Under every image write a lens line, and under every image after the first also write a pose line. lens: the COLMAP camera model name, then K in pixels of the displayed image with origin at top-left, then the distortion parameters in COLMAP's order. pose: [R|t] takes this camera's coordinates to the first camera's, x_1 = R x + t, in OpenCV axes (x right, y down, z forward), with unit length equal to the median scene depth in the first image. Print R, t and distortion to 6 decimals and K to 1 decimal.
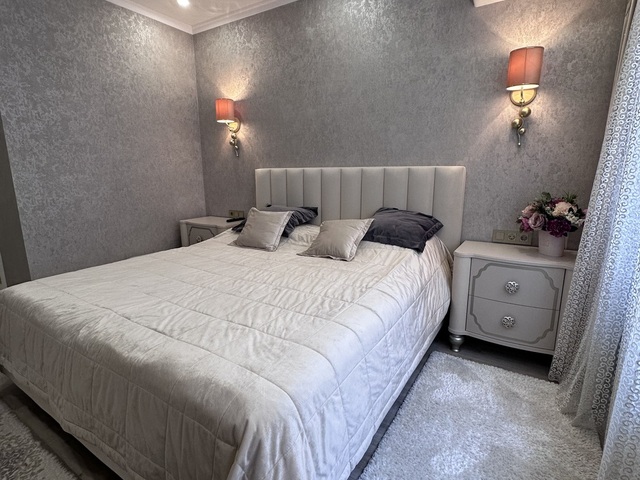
lens RADIAL K [[339.2, 0, 321.1], [0, 339.2, 240.2], [0, 0, 1]] dist [-0.001440, 0.002001]
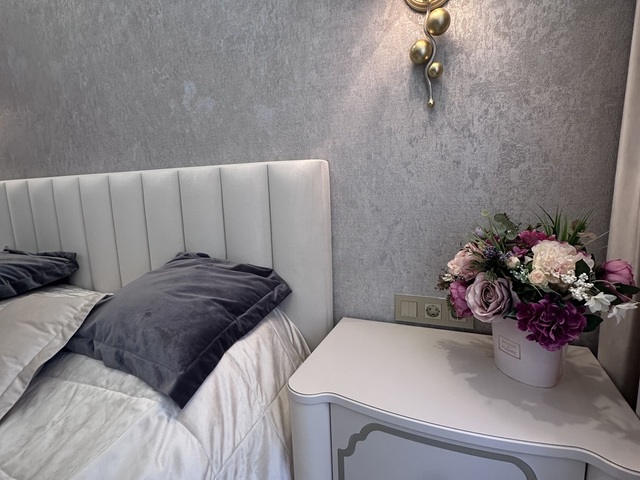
lens RADIAL K [[339.2, 0, 320.6], [0, 339.2, 240.8], [0, 0, 1]] dist [-0.001440, 0.002001]
pose [[0.986263, -0.058533, 0.154462, 0.365292], [0.064040, 0.997468, -0.030919, -0.102631], [-0.152261, 0.040386, 0.987515, 0.597075]]
